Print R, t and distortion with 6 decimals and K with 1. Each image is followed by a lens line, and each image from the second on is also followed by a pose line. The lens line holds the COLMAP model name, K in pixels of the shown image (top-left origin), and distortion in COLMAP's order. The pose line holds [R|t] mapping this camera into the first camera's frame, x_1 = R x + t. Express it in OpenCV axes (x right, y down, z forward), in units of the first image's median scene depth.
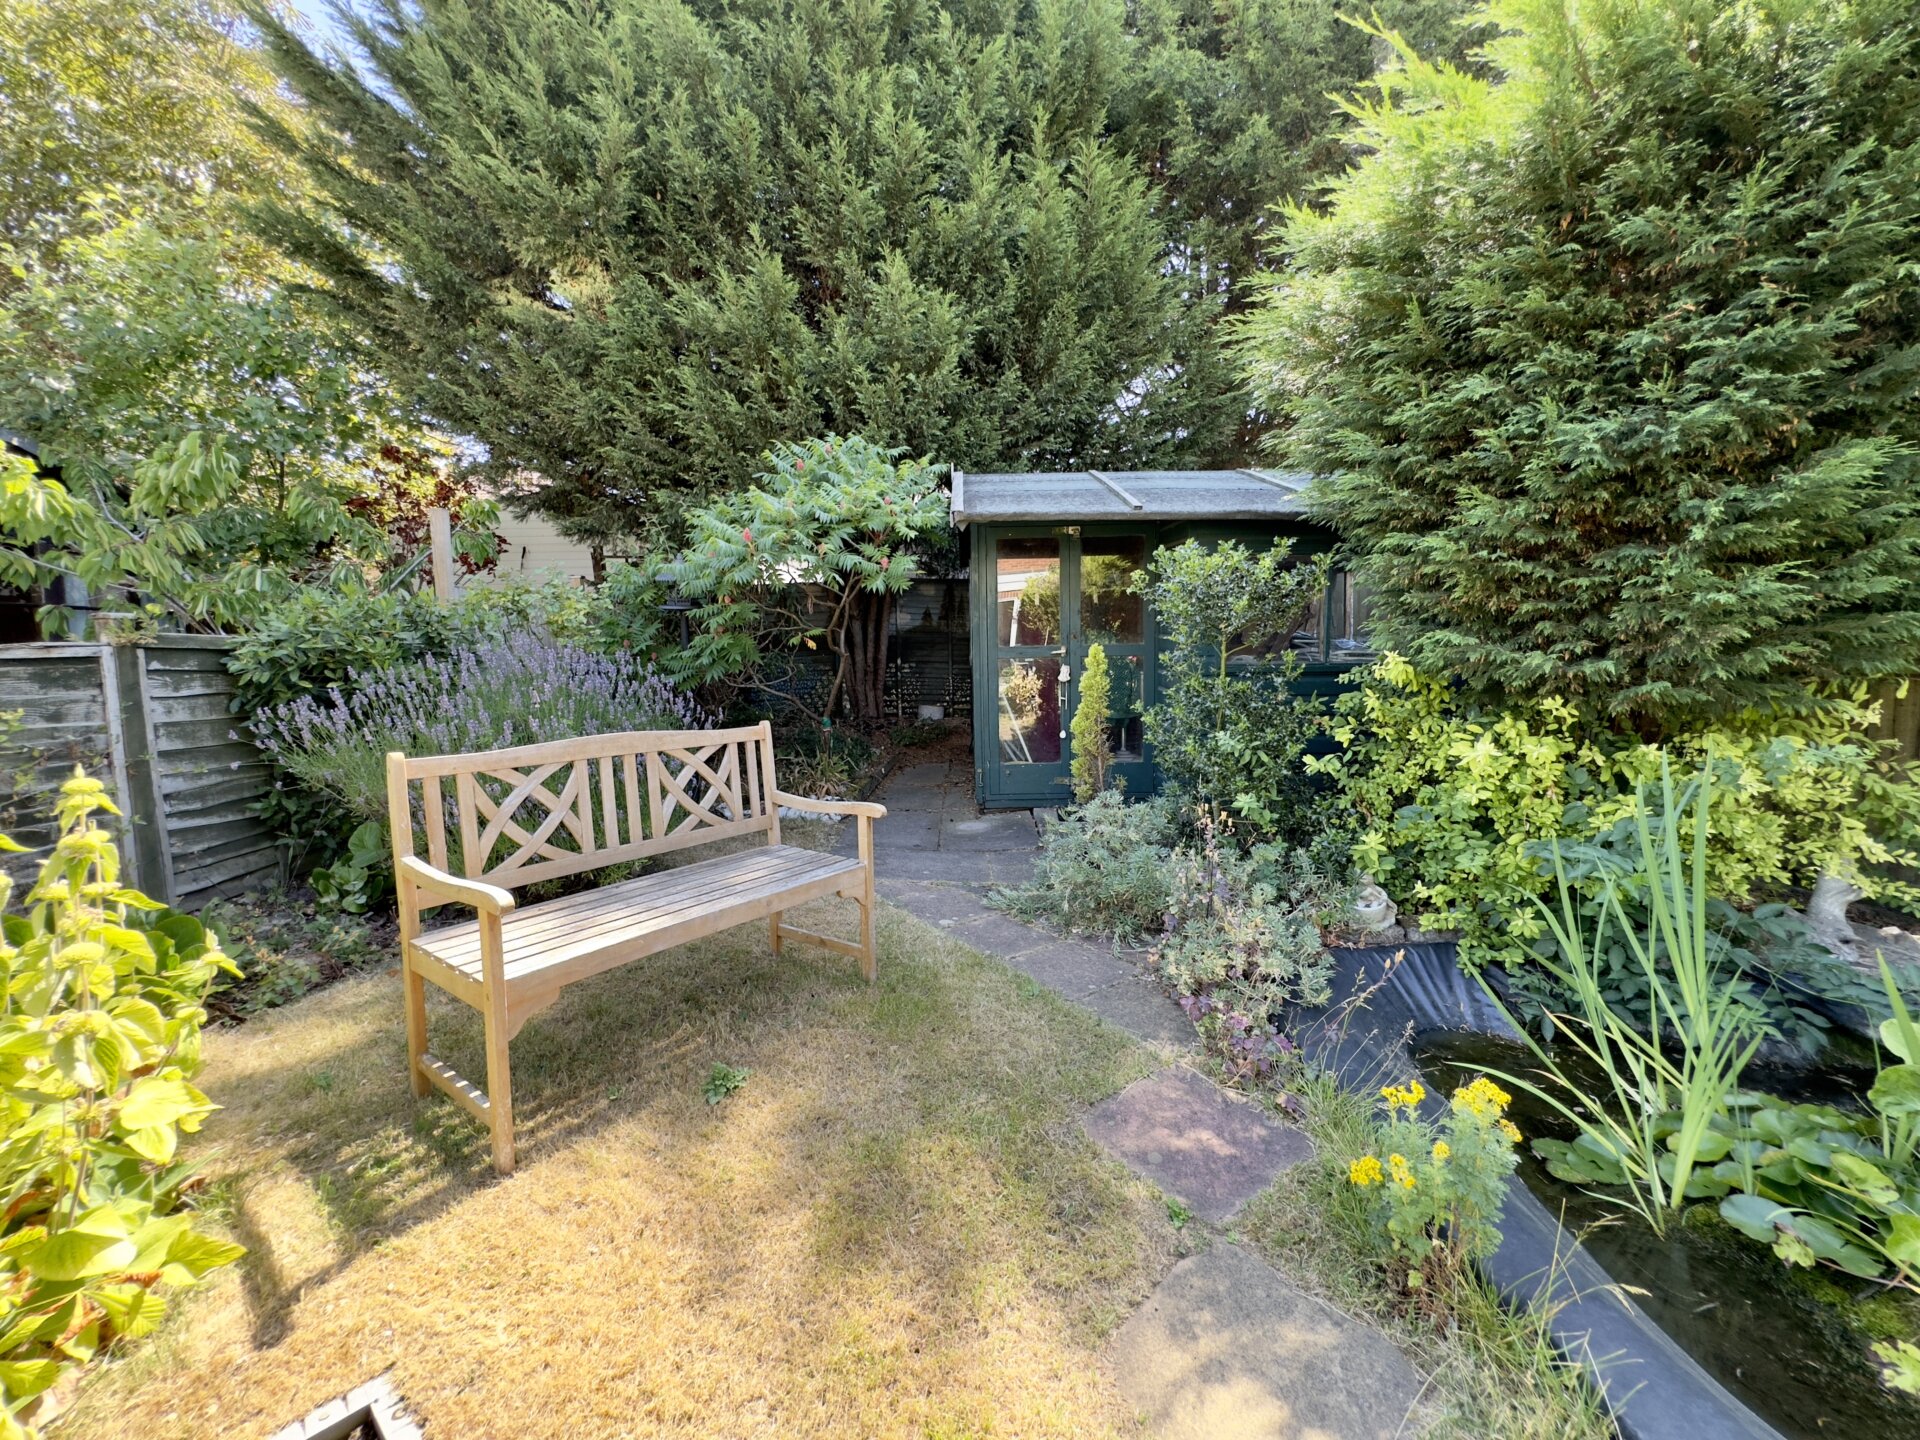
lens RADIAL K [[760.6, 0, 962.3], [0, 760.6, 716.1], [0, 0, 1]] dist [-0.001373, 0.000334]
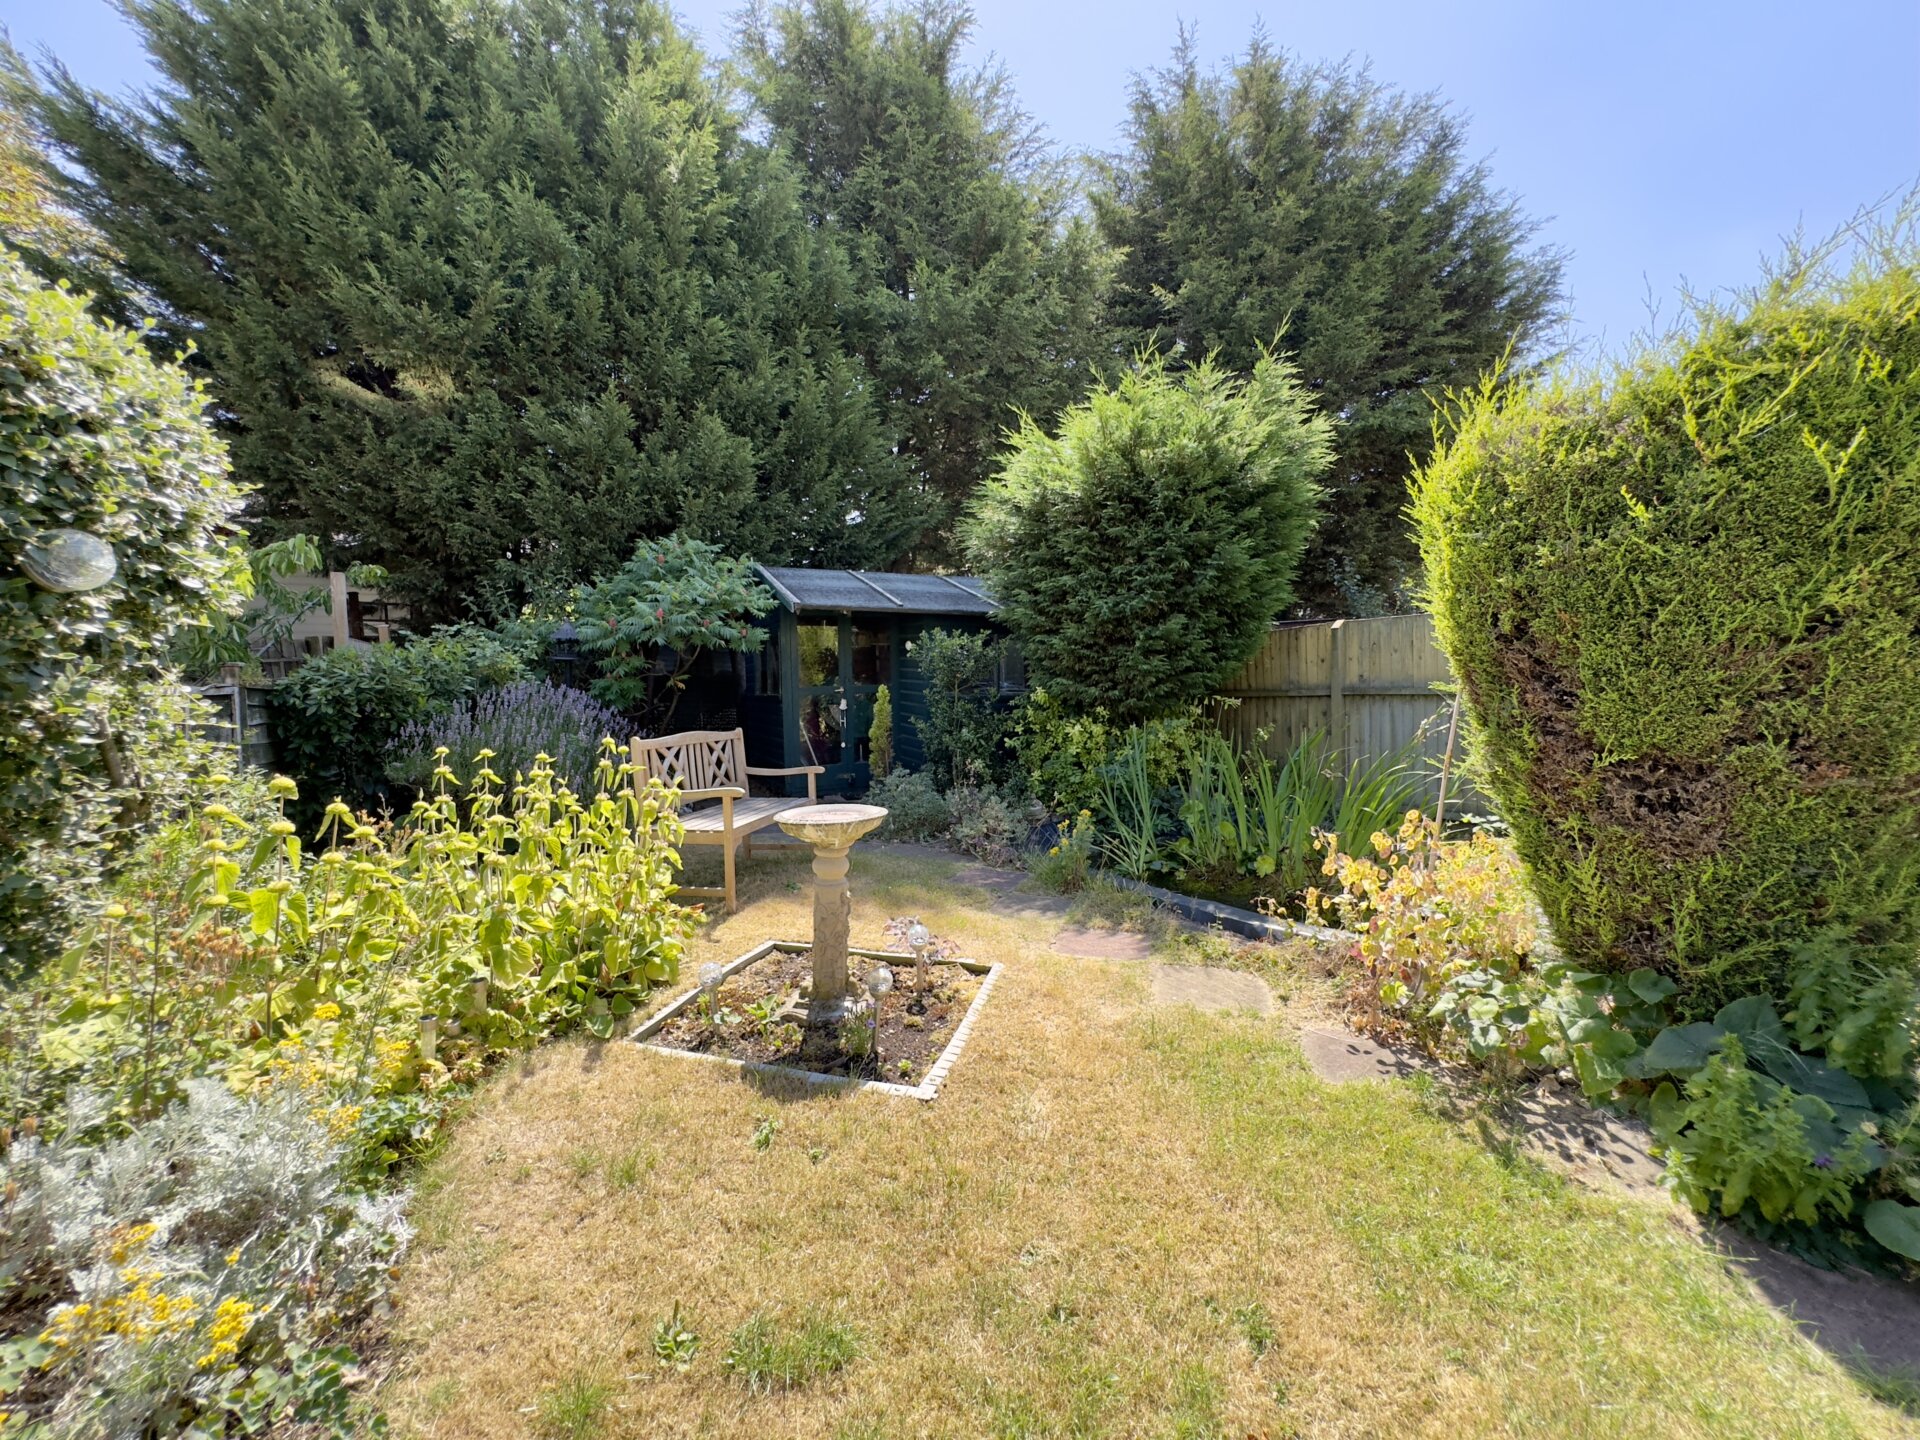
lens RADIAL K [[760.6, 0, 959.2], [0, 760.6, 714.1], [0, 0, 1]] dist [-0.001373, 0.000334]
pose [[0.897023, -0.018337, 0.441603, -0.584038], [0.044211, 0.997850, -0.048372, 0.083341], [-0.439767, 0.062914, 0.895906, -0.817169]]
